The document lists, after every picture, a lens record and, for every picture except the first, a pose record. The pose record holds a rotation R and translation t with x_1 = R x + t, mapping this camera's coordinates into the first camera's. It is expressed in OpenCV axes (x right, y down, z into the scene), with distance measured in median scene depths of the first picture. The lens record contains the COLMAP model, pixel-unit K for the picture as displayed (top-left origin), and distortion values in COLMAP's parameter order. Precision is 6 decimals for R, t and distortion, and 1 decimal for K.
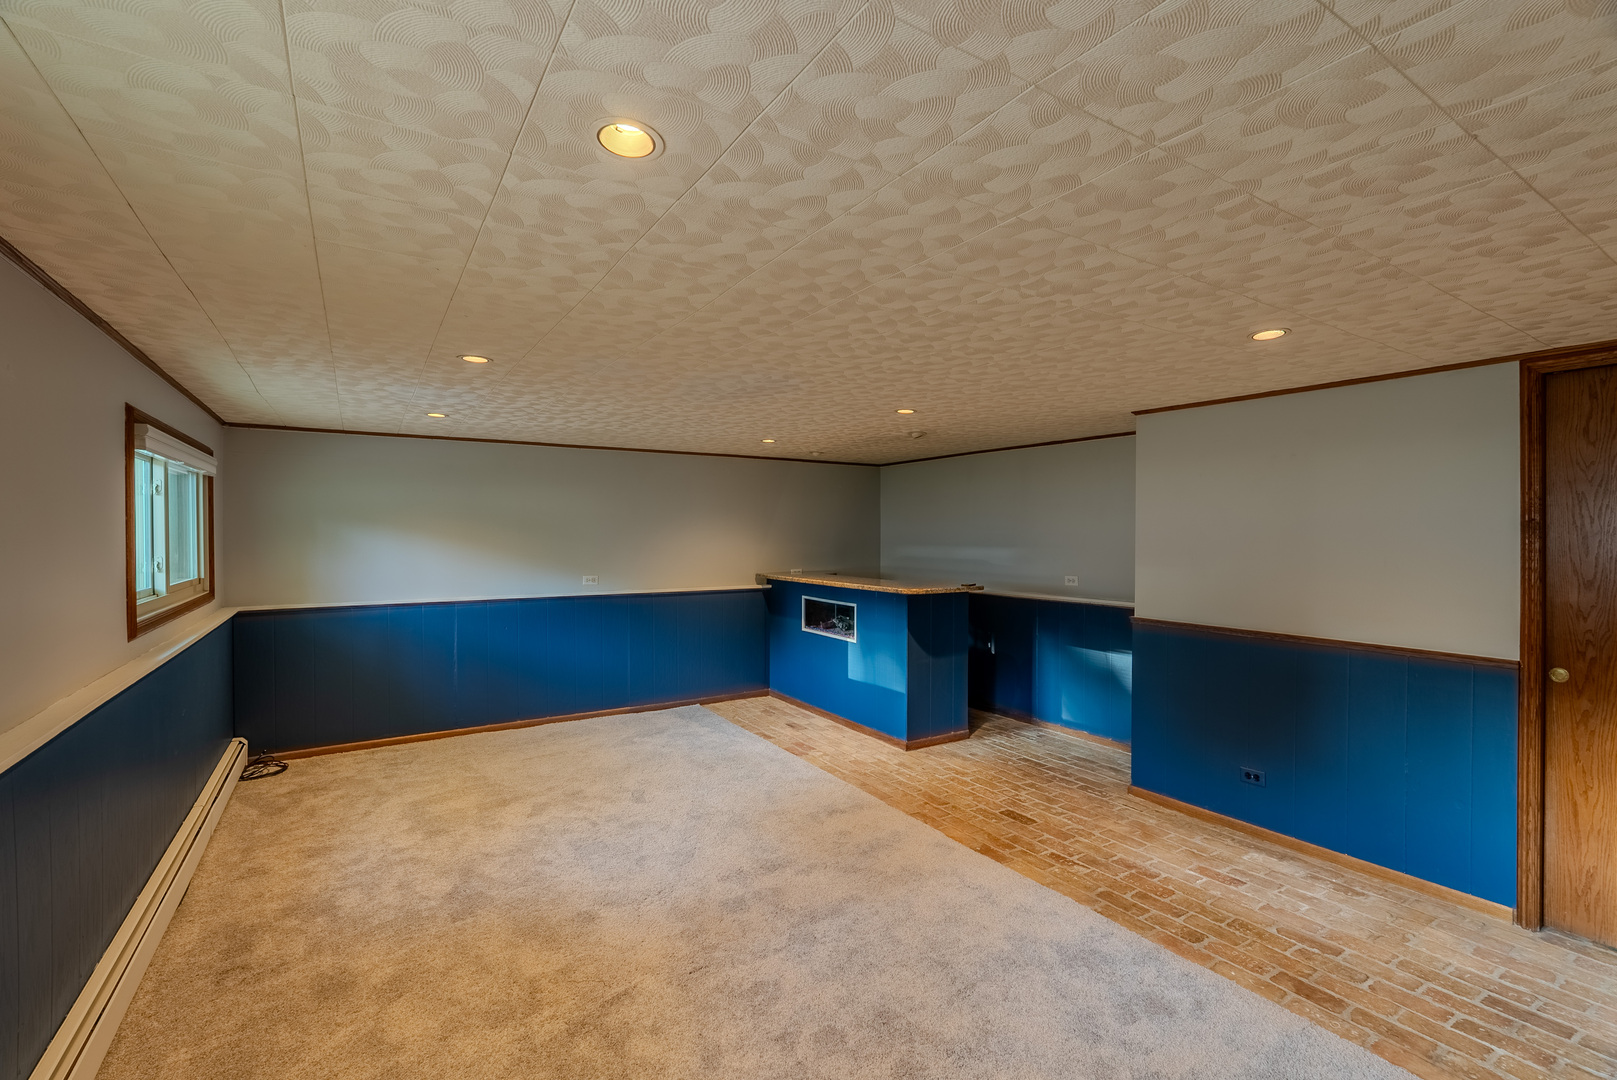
lens RADIAL K [[719.5, 0, 805.5], [0, 719.5, 539.2], [0, 0, 1]] dist [-0.001355, -0.000257]
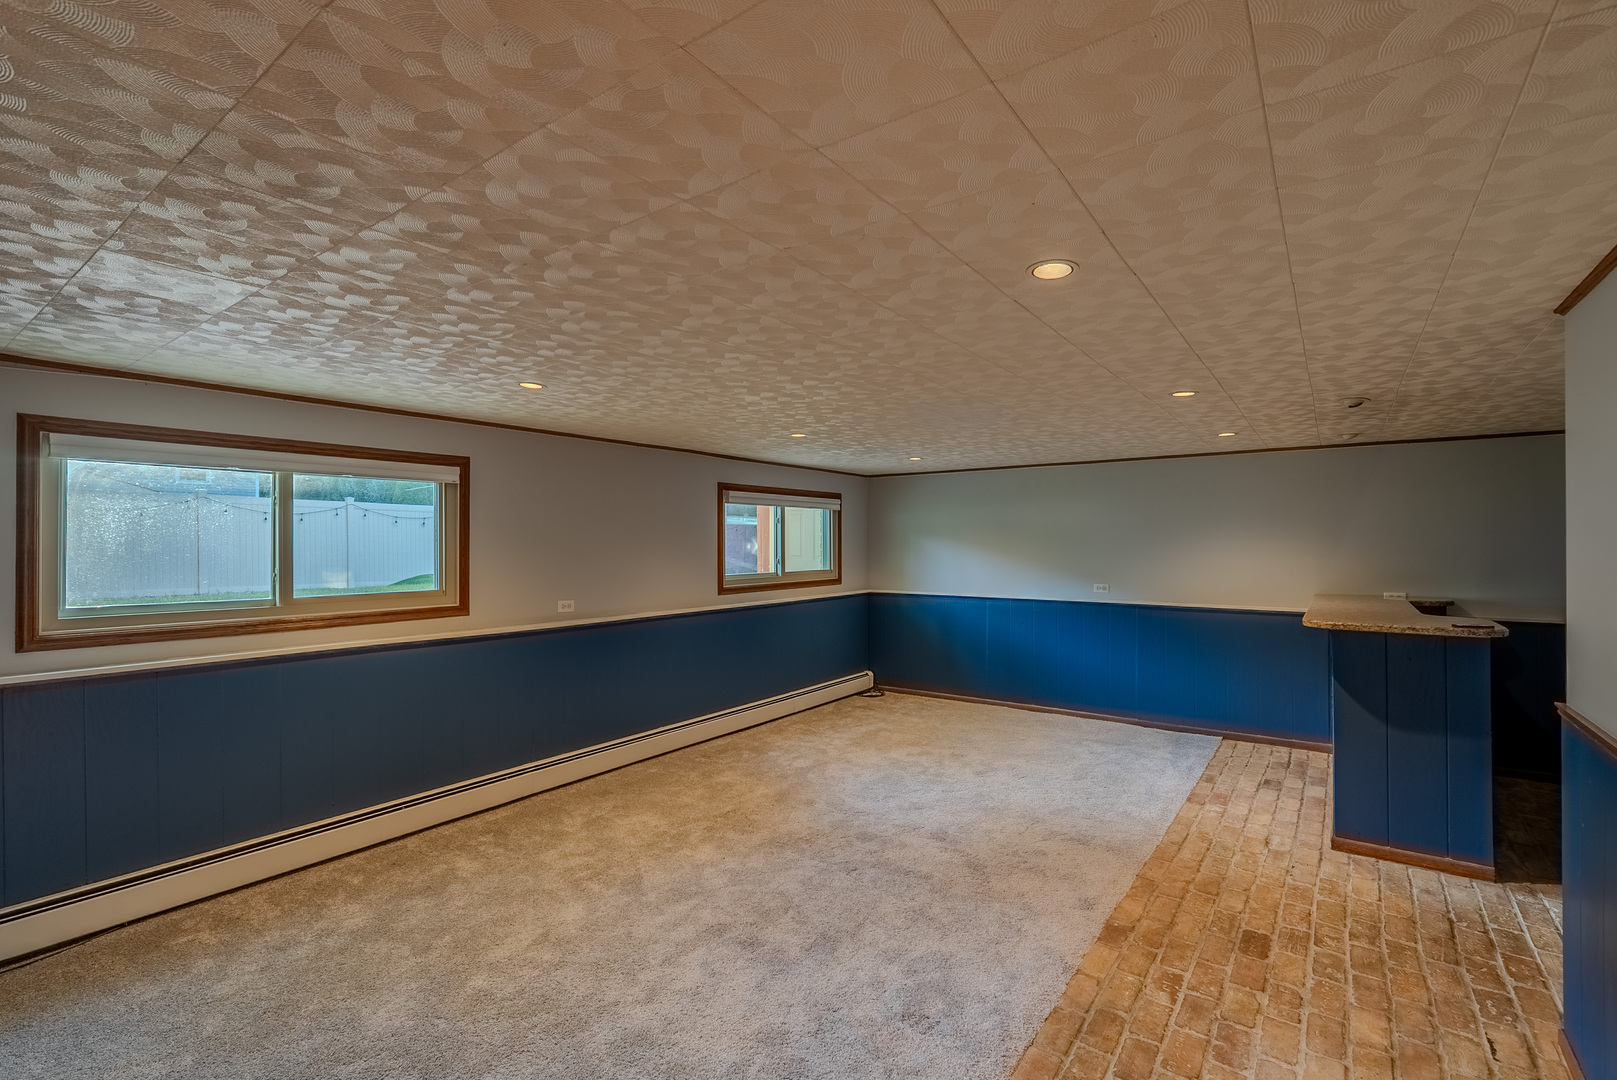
lens RADIAL K [[719.5, 0, 805.5], [0, 719.5, 539.2], [0, 0, 1]] dist [-0.001355, -0.000257]
pose [[0.366864, -0.007579, -0.930244, 0.733232], [-0.006098, 0.999926, -0.010552, -0.001767], [0.930254, 0.009543, 0.366791, 0.300221]]
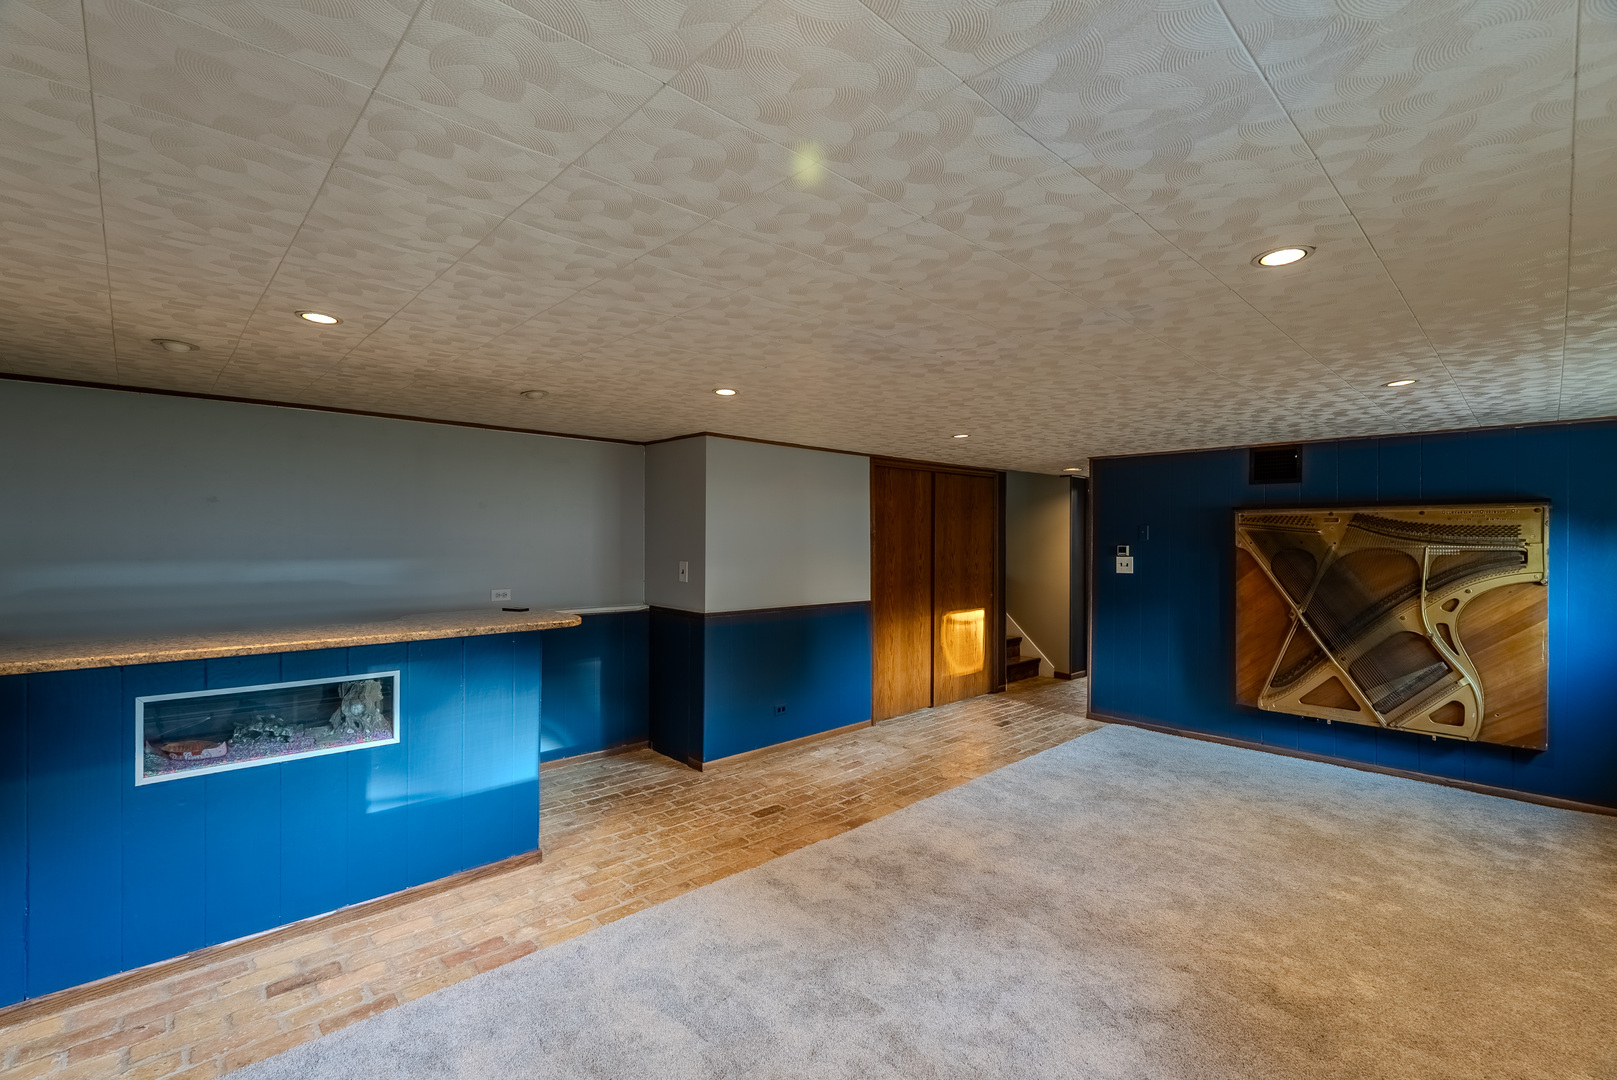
lens RADIAL K [[719.5, 0, 805.5], [0, 719.5, 539.2], [0, 0, 1]] dist [-0.001355, -0.000257]
pose [[-0.203569, 0.001802, 0.979059, -0.679538], [0.006266, 0.999980, -0.000537, -0.005947], [-0.979041, 0.006025, -0.203576, 1.068536]]
